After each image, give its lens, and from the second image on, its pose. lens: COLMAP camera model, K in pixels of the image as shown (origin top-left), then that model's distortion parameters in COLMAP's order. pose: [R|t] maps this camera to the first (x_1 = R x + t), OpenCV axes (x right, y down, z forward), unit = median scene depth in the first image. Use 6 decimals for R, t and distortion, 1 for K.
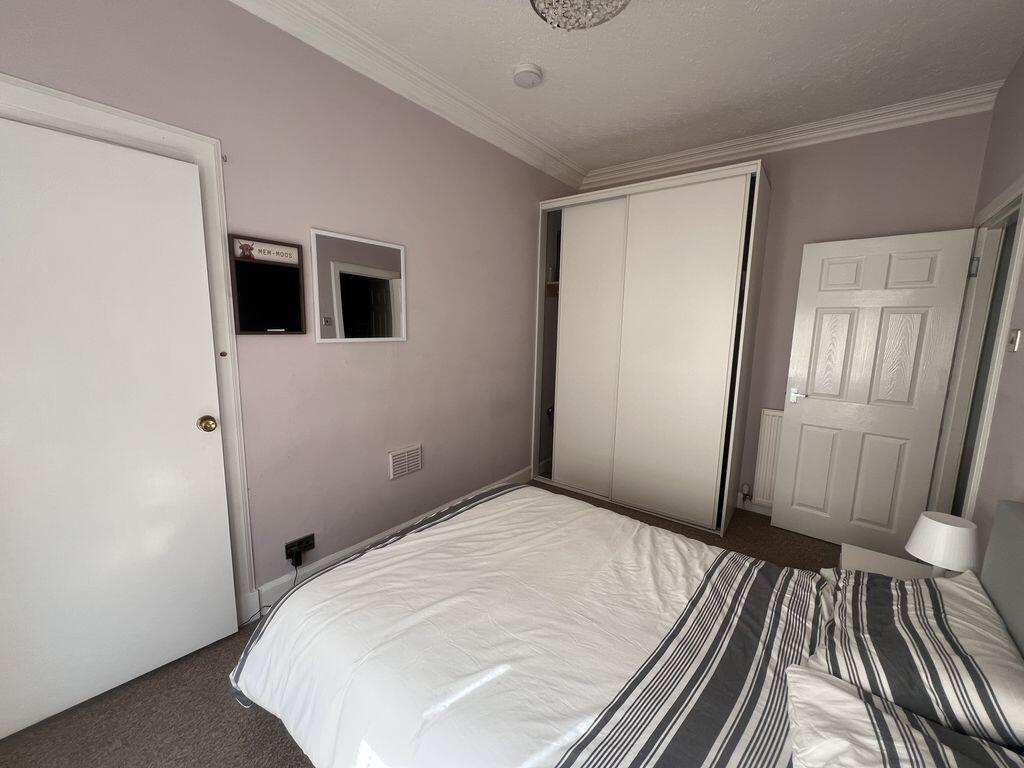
lens RADIAL K [[410.2, 0, 512.0], [0, 410.2, 384.0], [0, 0, 1]] dist [-0.001176, -0.000110]
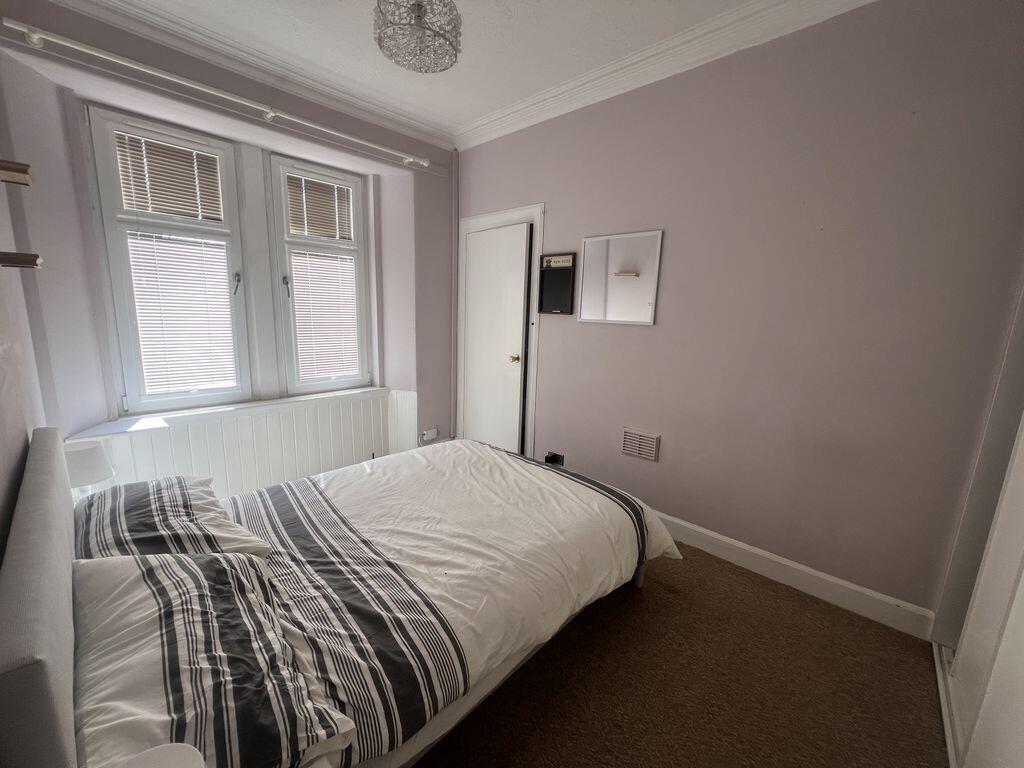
lens RADIAL K [[410.2, 0, 512.0], [0, 410.2, 384.0], [0, 0, 1]] dist [-0.001176, -0.000110]
pose [[-0.089738, 0.163935, -0.982381, 1.092608], [-0.180383, 0.967373, 0.177908, -0.118198], [0.979494, 0.193170, -0.057239, 1.043797]]
